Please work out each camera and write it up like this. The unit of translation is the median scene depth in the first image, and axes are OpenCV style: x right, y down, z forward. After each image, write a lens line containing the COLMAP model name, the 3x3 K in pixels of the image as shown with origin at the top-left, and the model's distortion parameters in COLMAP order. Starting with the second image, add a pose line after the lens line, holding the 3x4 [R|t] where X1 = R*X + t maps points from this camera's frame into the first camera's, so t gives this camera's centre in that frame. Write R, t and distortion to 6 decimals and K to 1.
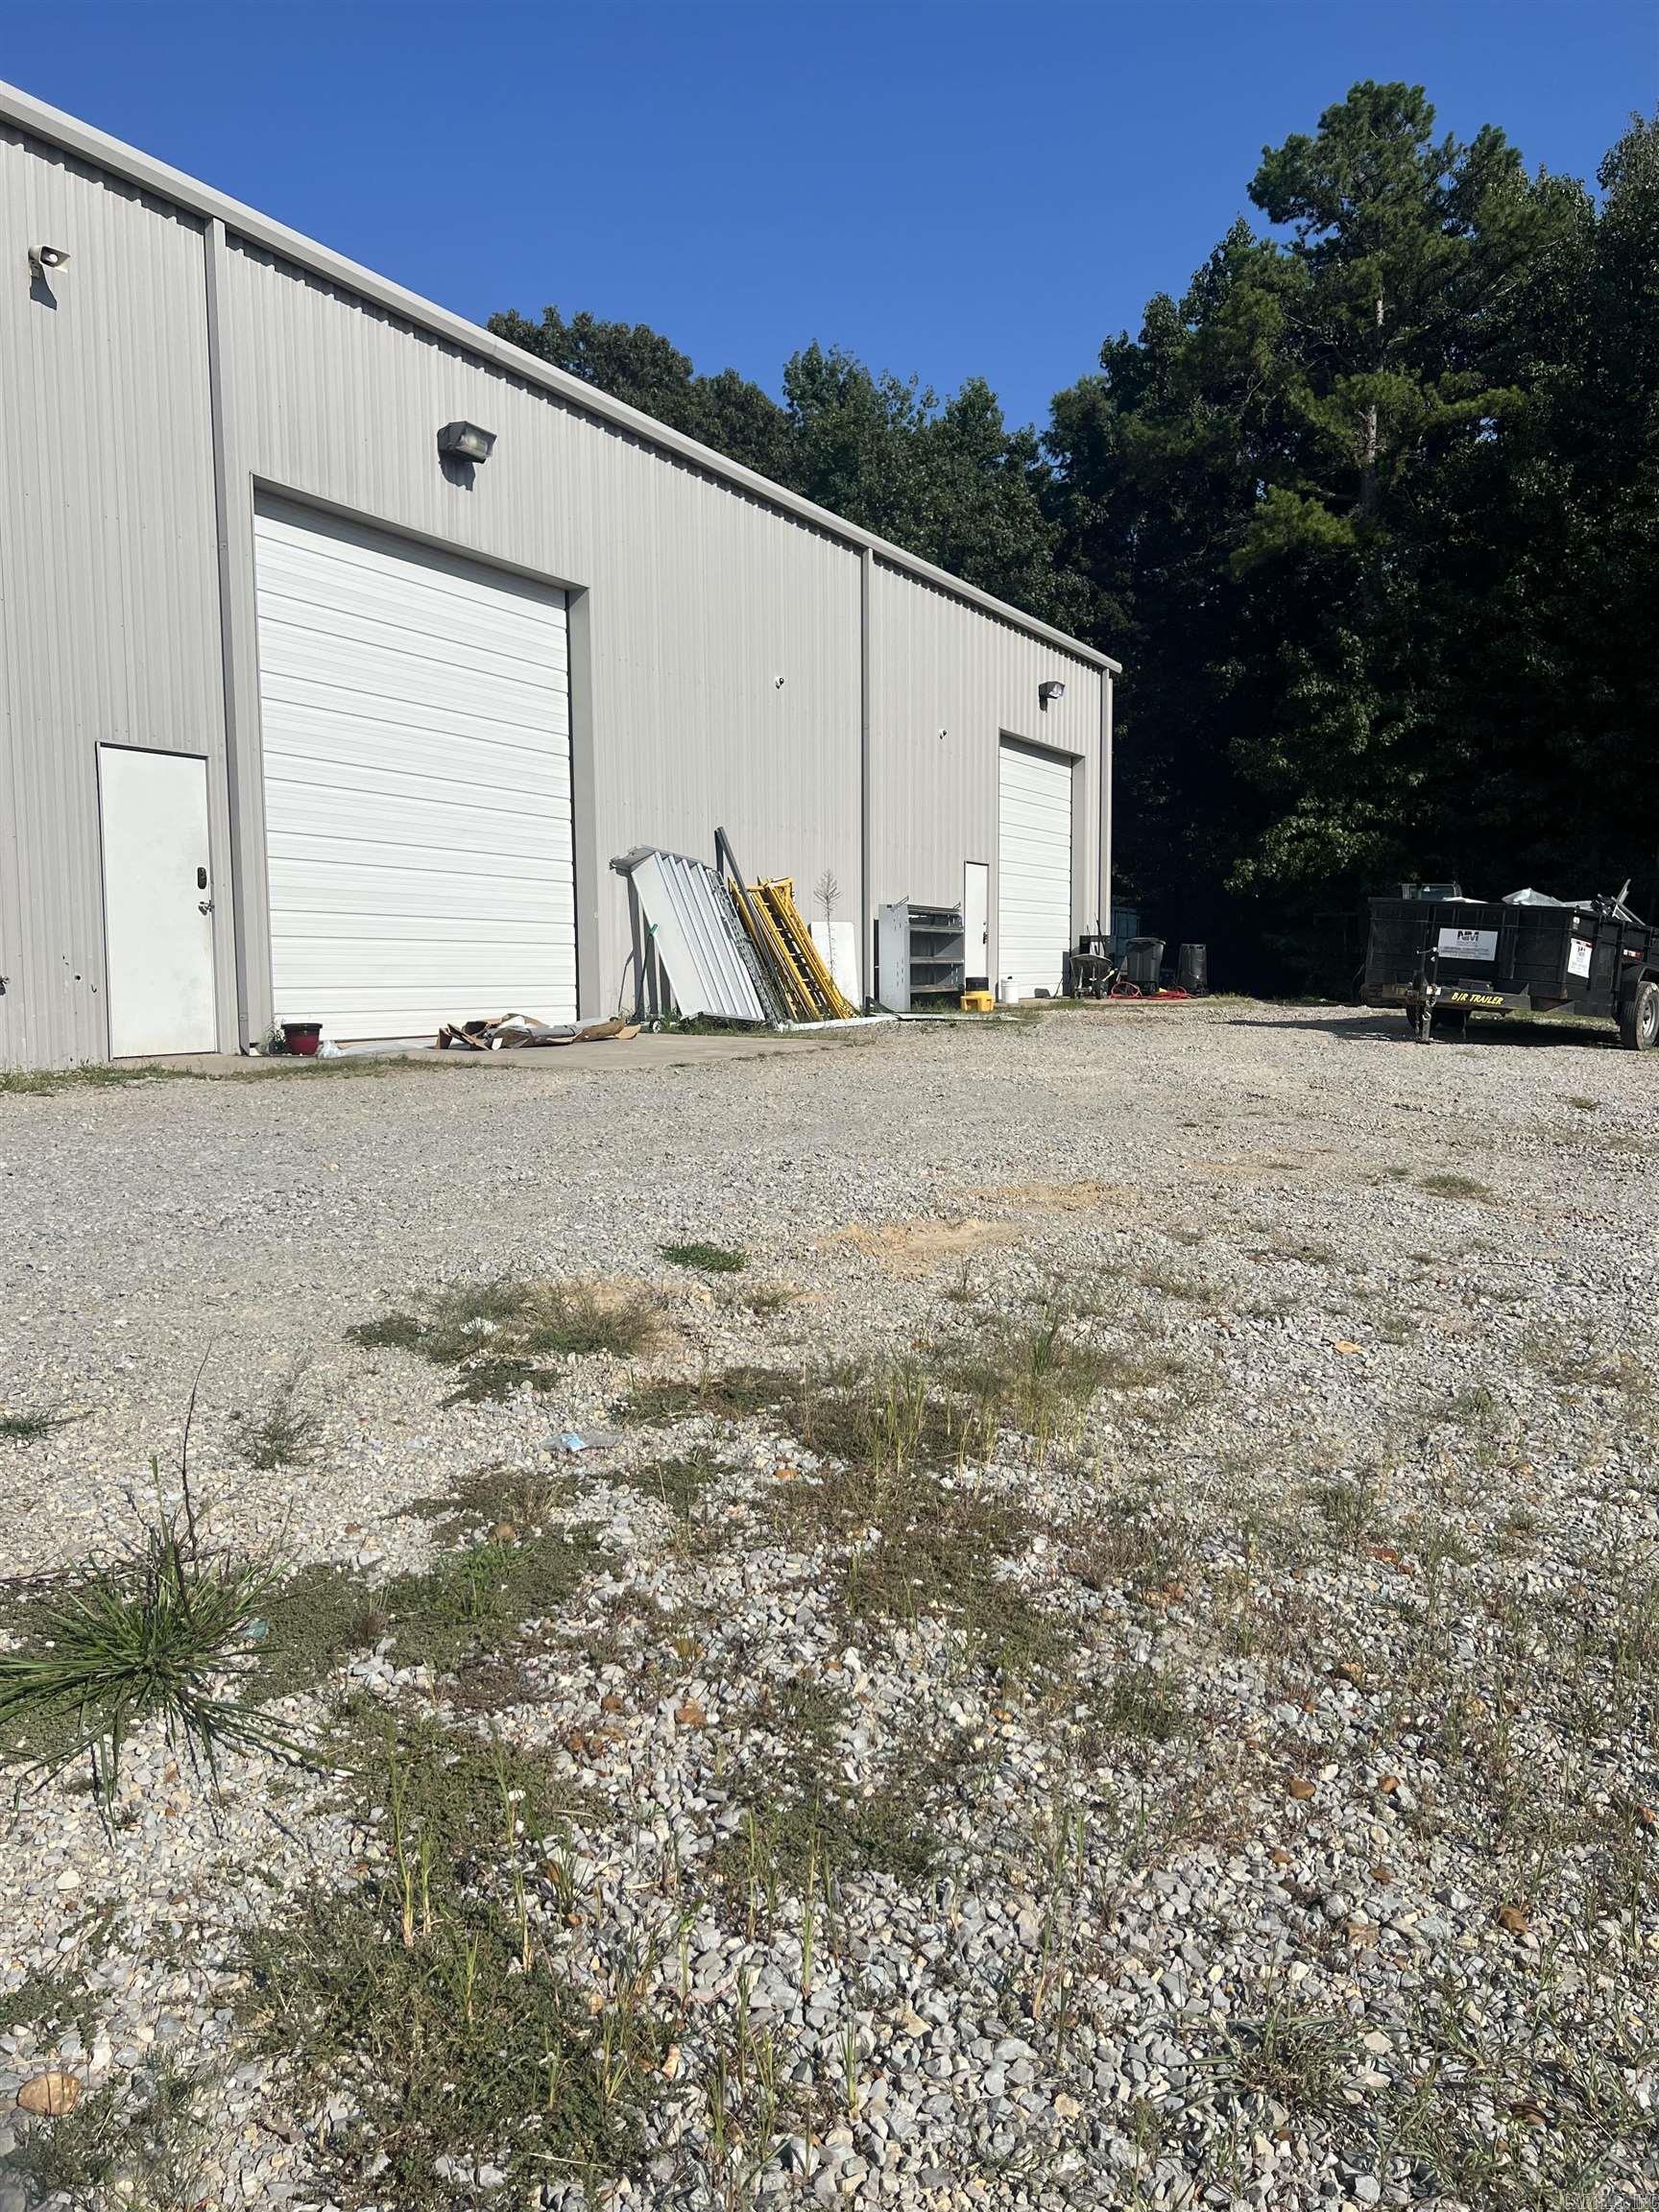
lens RADIAL K [[1670.9, 0, 844.2], [0, 1670.9, 1106.9], [0, 0, 1]] dist [0.043398, -0.050749]
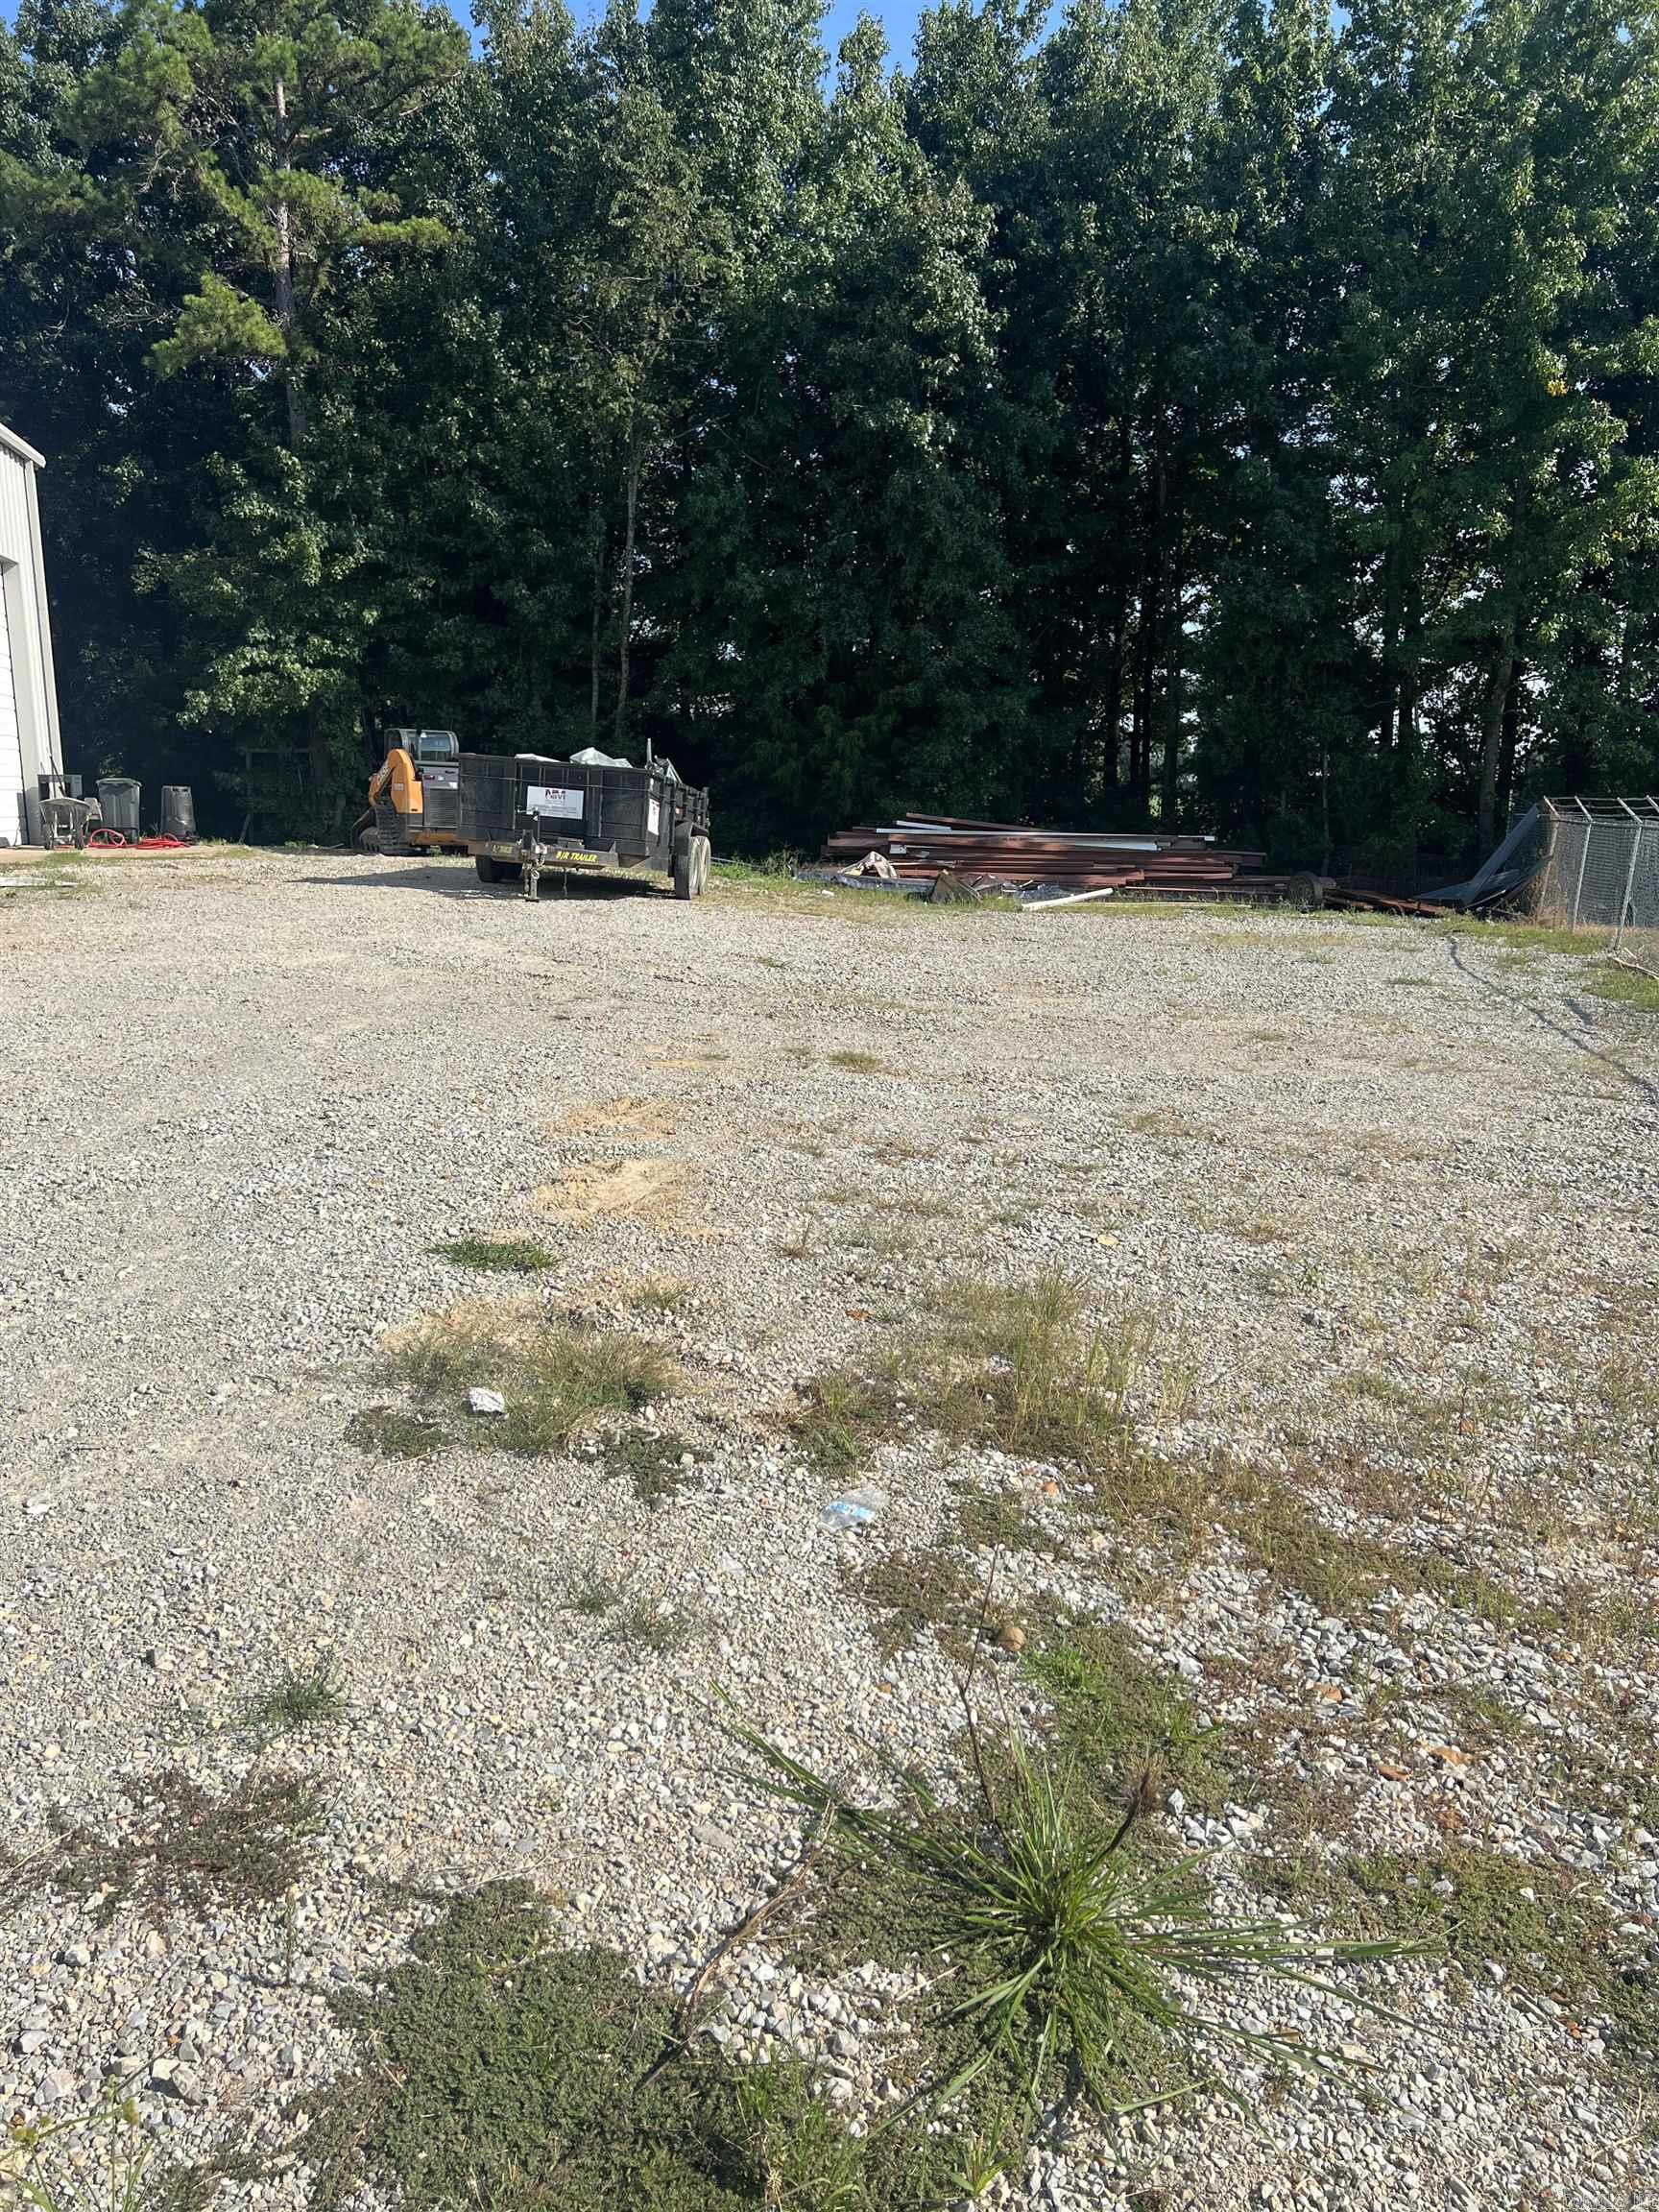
lens RADIAL K [[1670.9, 0, 849.1], [0, 1670.9, 1103.5], [0, 0, 1]] dist [0.043398, -0.050749]
pose [[0.776108, -0.111319, 0.620697, -0.090692], [0.048066, 0.991875, 0.117788, -0.015458], [-0.628766, -0.061582, 0.775152, 0.044136]]
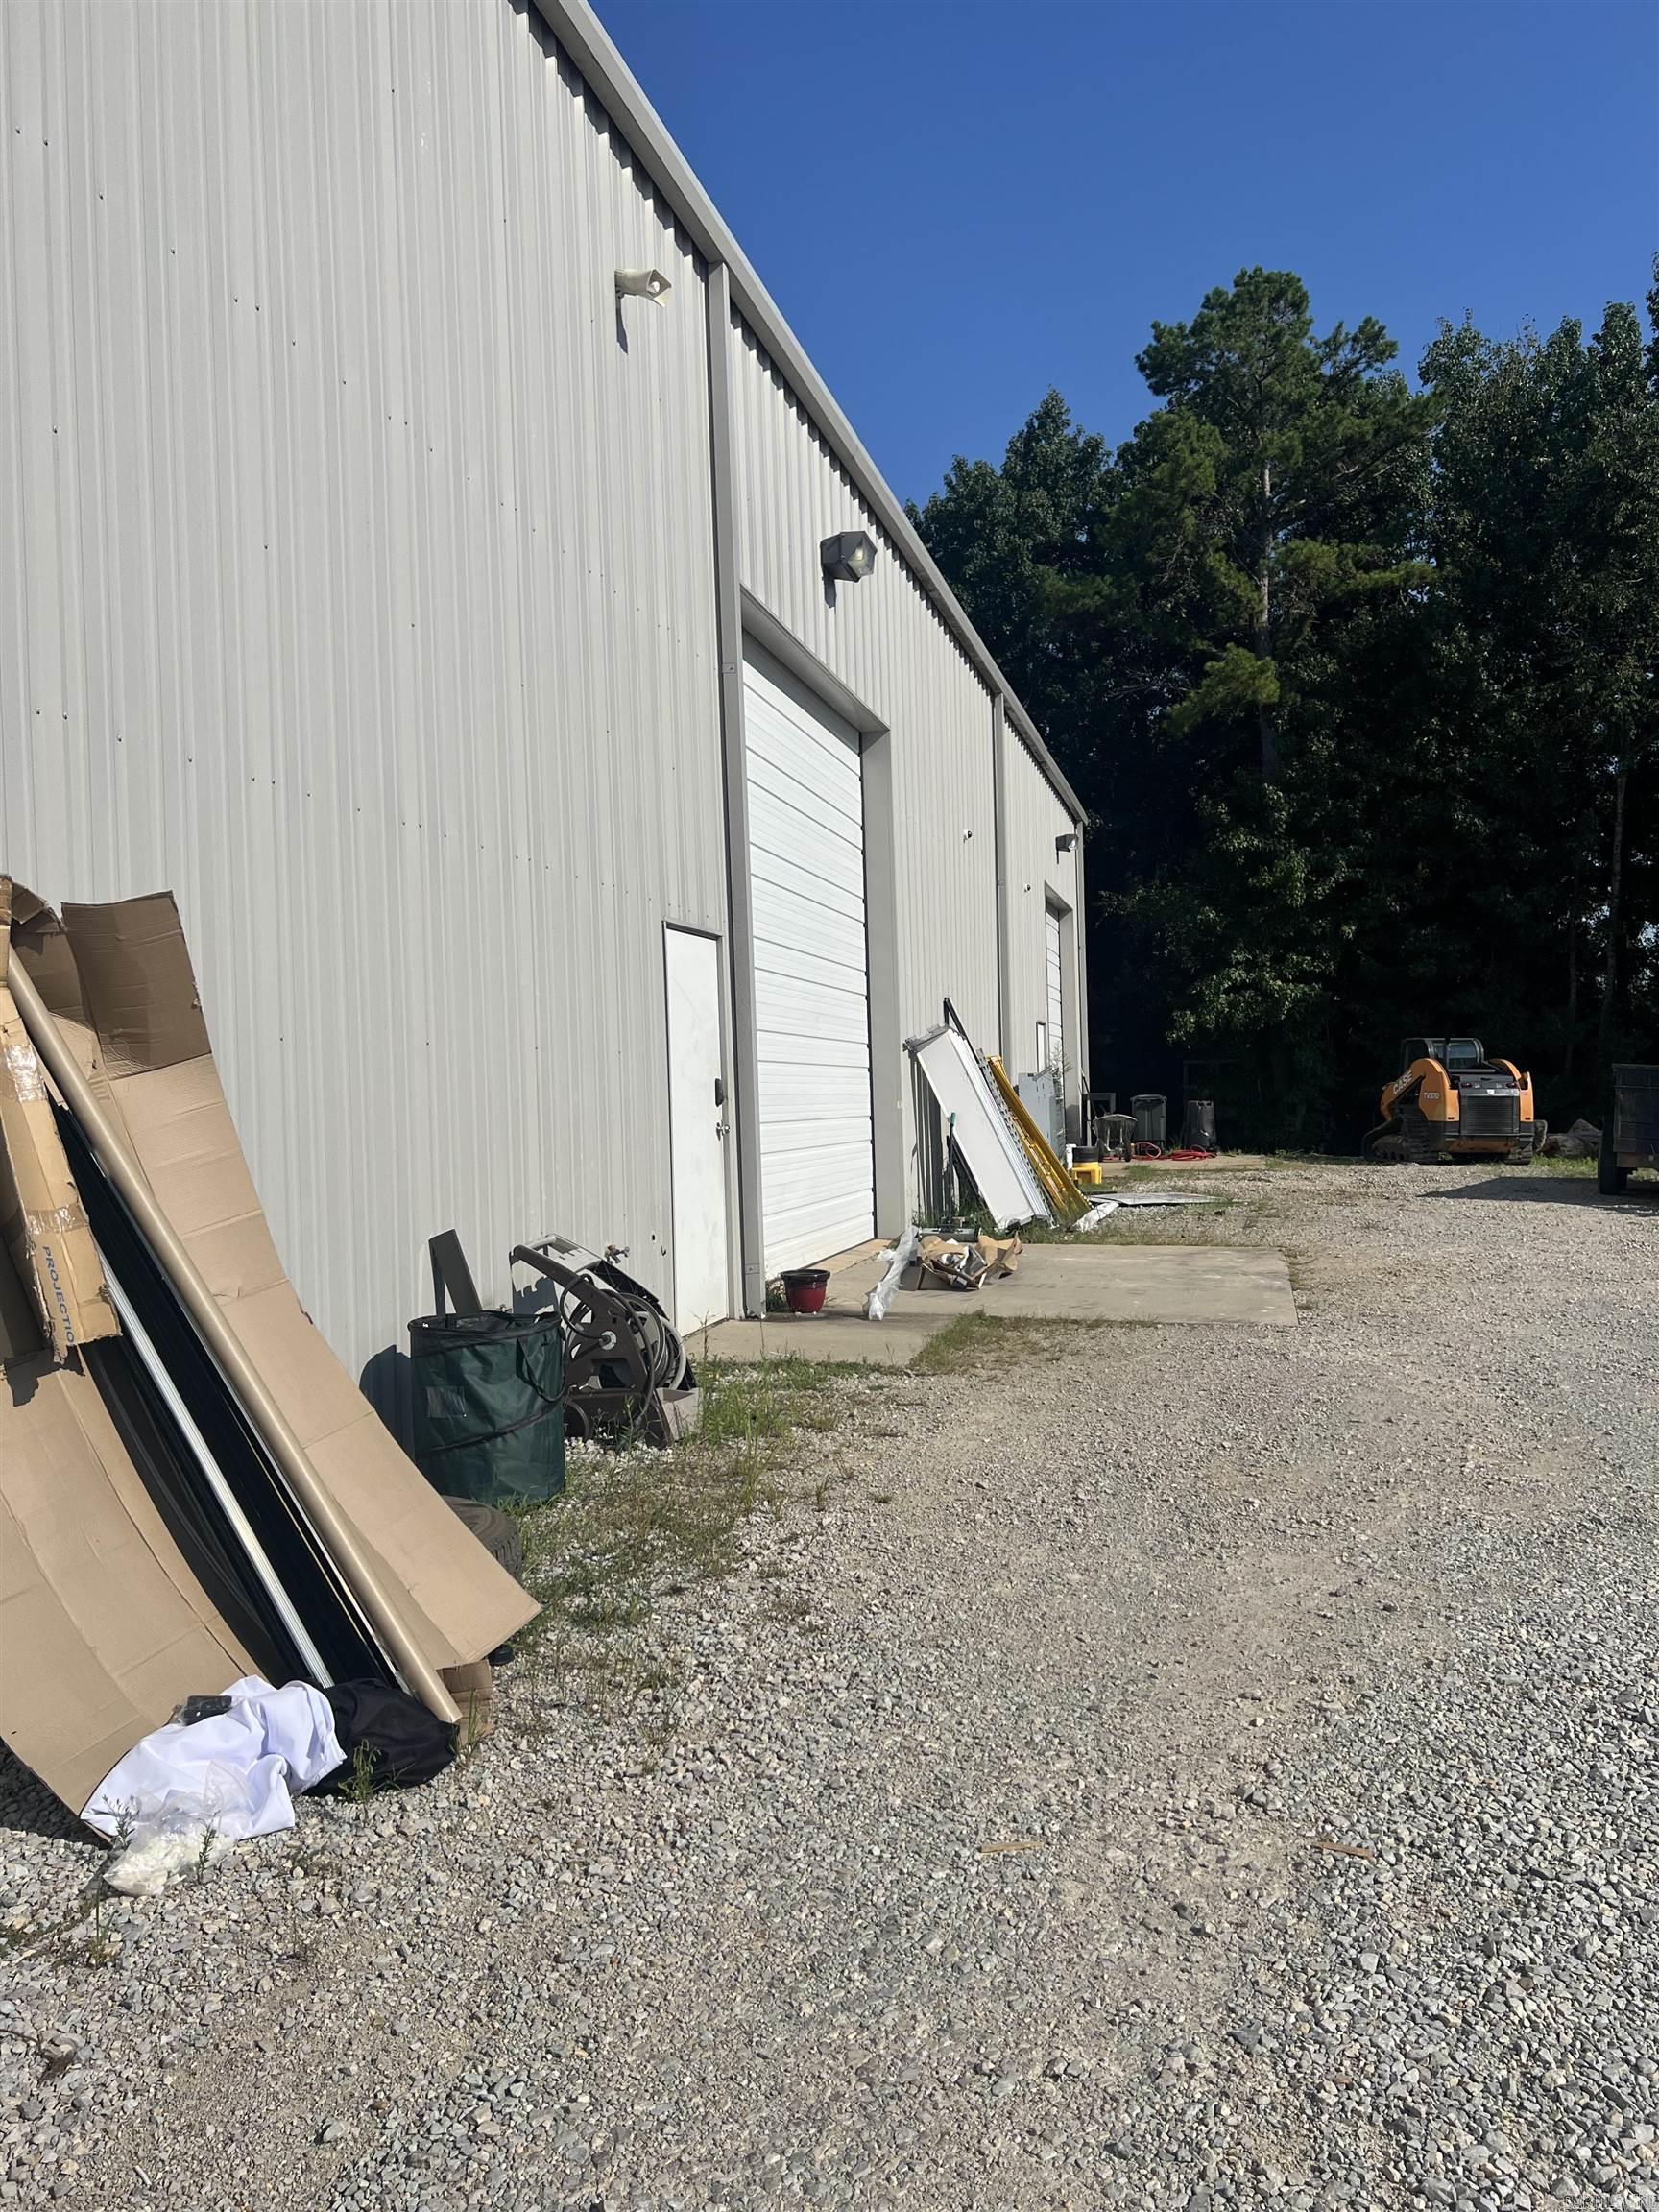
lens RADIAL K [[1670.9, 0, 807.7], [0, 1670.9, 1101.6], [0, 0, 1]] dist [0.043398, -0.050749]
pose [[0.974330, -0.023441, 0.223900, -0.217951], [0.041808, 0.996104, -0.077646, -0.029861], [-0.221207, 0.085013, 0.971514, 0.104233]]
